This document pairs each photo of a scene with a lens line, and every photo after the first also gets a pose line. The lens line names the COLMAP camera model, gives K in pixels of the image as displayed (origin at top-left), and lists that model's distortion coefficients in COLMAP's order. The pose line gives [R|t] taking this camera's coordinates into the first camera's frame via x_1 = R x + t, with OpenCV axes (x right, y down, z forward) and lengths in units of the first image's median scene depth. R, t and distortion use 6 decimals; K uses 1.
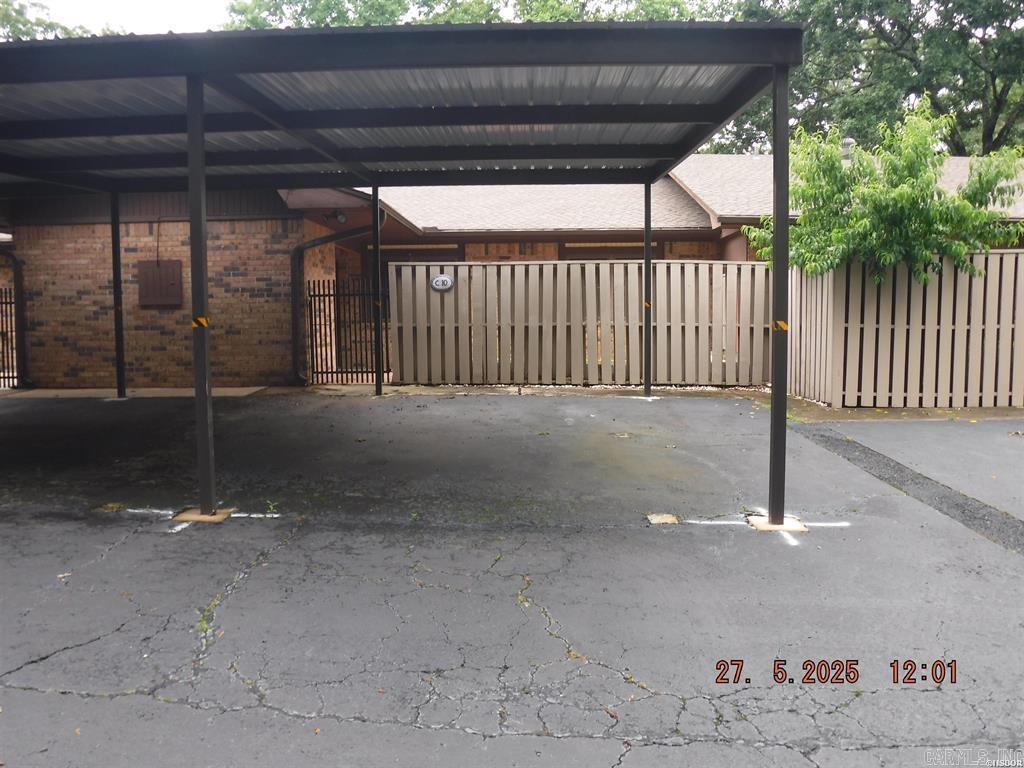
lens RADIAL K [[834.3, 0, 510.1], [0, 834.3, 392.9], [0, 0, 1]] dist [-0.100619, 0.039126]
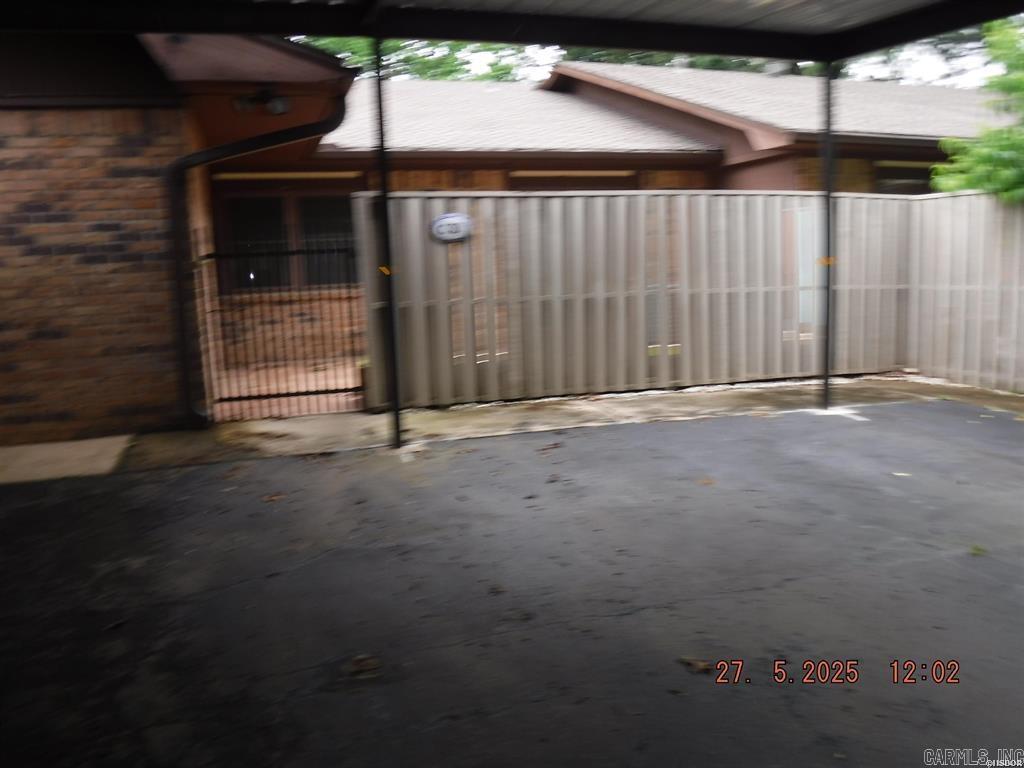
lens RADIAL K [[834.3, 0, 513.4], [0, 834.3, 387.0], [0, 0, 1]] dist [-0.100619, 0.039126]
pose [[0.944005, -0.074115, 0.321500, -0.230062], [0.055844, 0.996276, 0.065698, -0.058616], [-0.325171, -0.044066, 0.944628, 0.441642]]
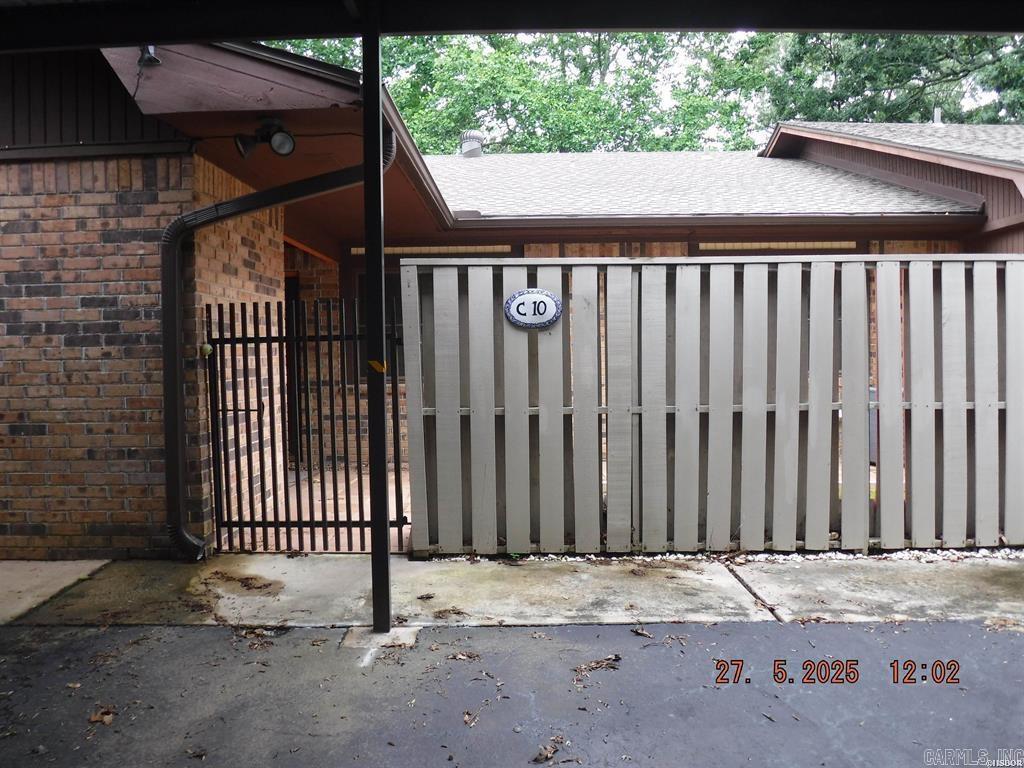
lens RADIAL K [[834.3, 0, 517.3], [0, 834.3, 383.7], [0, 0, 1]] dist [-0.100619, 0.039126]
pose [[0.999682, -0.007832, 0.023977, -0.098646], [0.009058, 0.998635, -0.051439, -0.073829], [-0.023541, 0.051640, 0.998388, 0.589128]]
